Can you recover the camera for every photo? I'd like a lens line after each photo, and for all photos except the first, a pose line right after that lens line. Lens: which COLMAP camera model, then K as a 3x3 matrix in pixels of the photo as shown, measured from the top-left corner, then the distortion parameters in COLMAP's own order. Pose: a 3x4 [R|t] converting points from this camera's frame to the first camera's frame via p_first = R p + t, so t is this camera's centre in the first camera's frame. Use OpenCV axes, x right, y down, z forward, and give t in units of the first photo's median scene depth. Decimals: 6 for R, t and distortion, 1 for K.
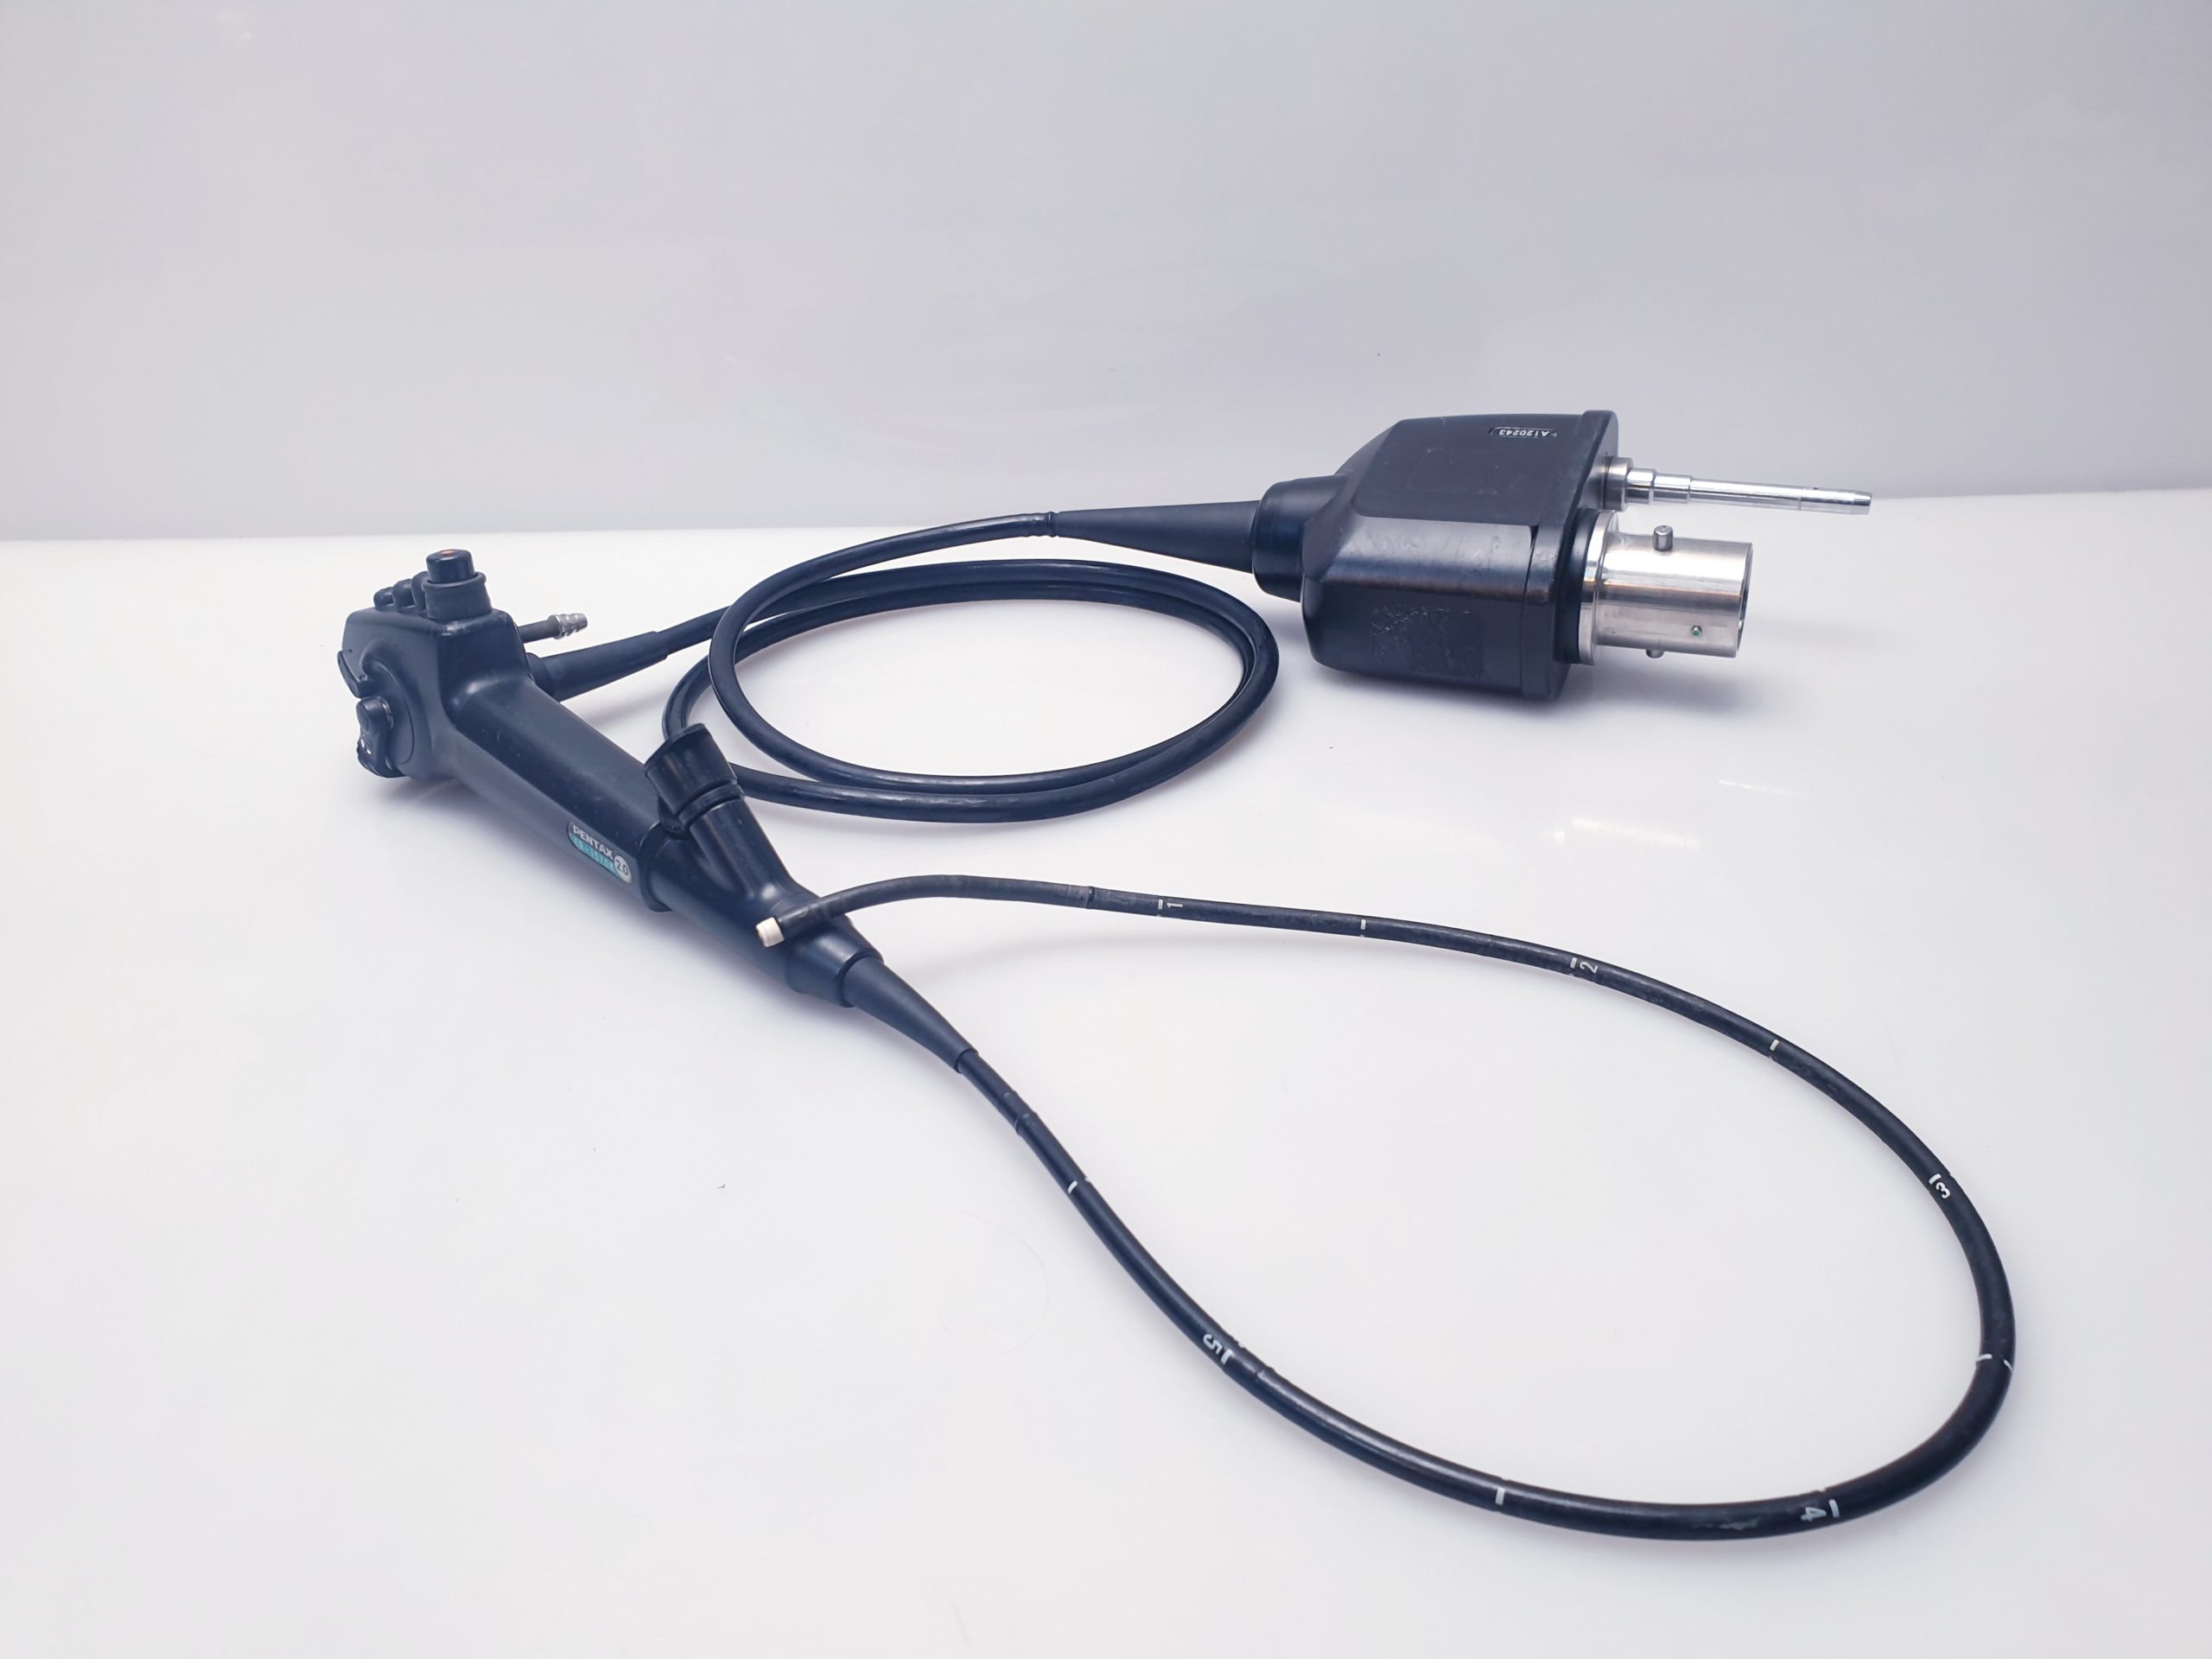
lens RADIAL K [[1751.3, 0, 1099.1], [0, 1751.3, 837.0], [0, 0, 1]] dist [0.103062, -0.271089]
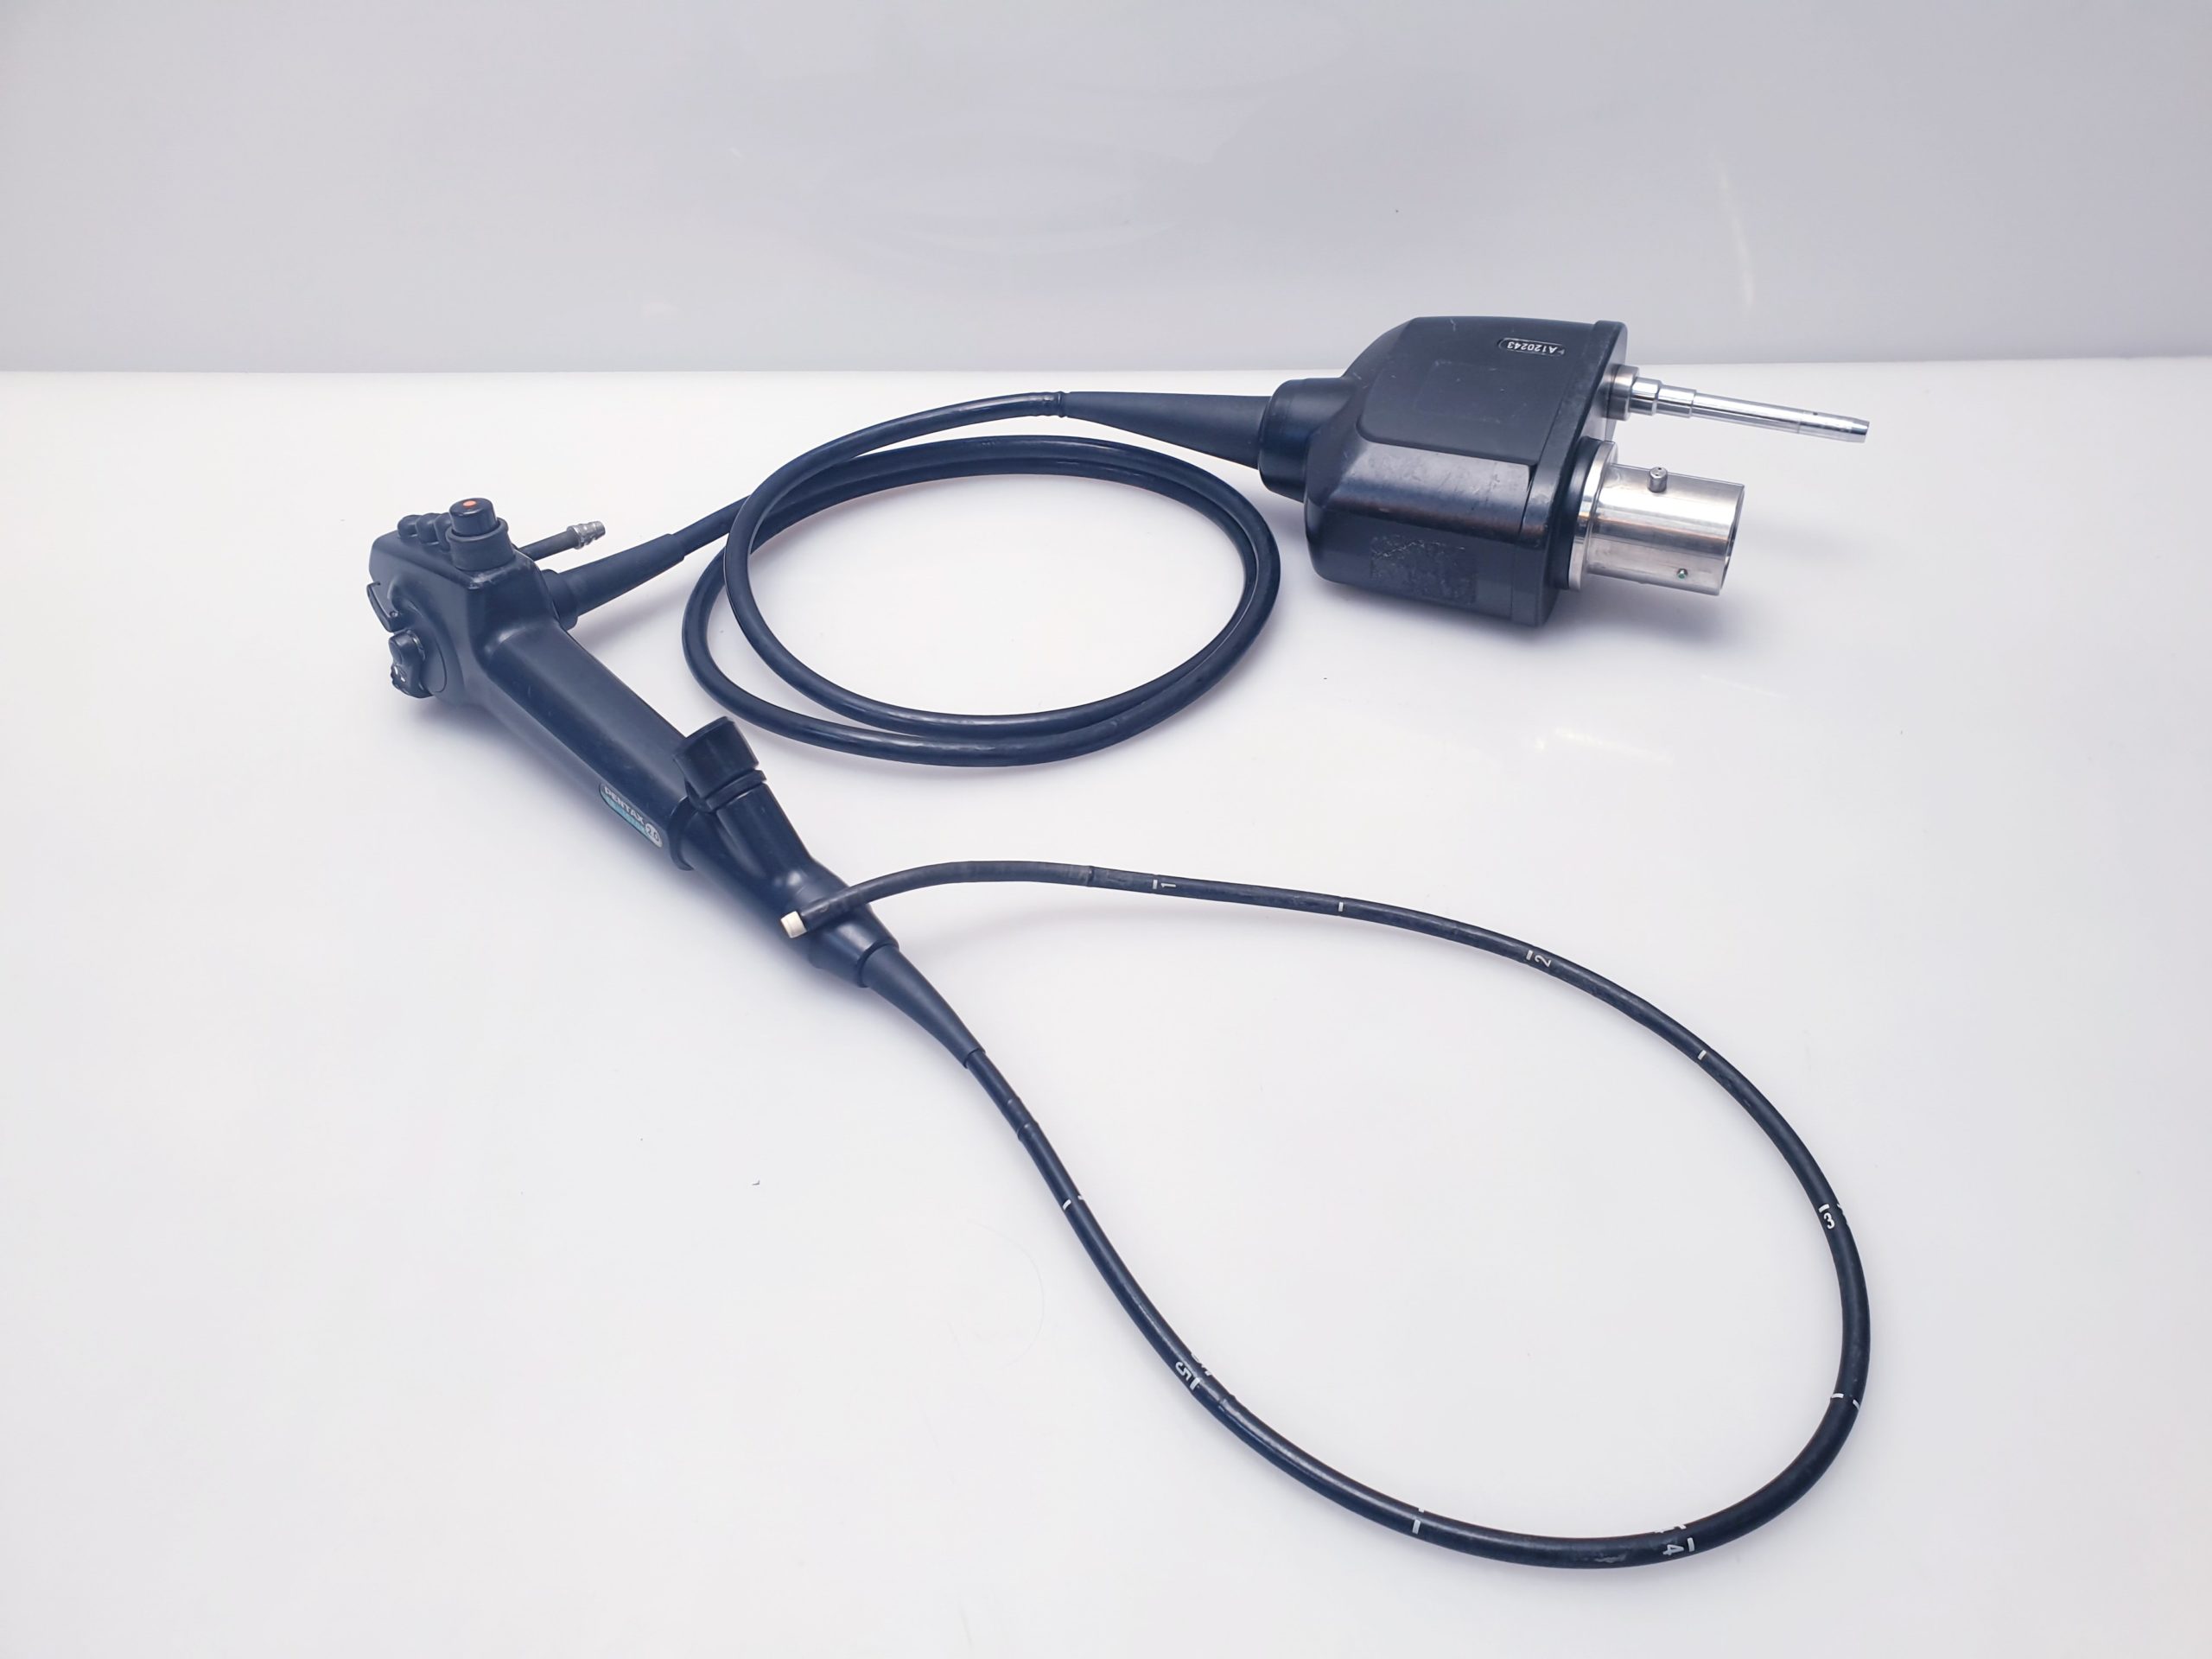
lens RADIAL K [[1760.0, 0, 1126.6], [0, 1760.0, 825.2], [0, 0, 1]] dist [0.154653, -0.486262]
pose [[0.999750, 0.018773, 0.012180, 0.003092], [-0.020829, 0.979628, 0.199736, -0.184173], [-0.008182, -0.199940, 0.979774, -0.050877]]
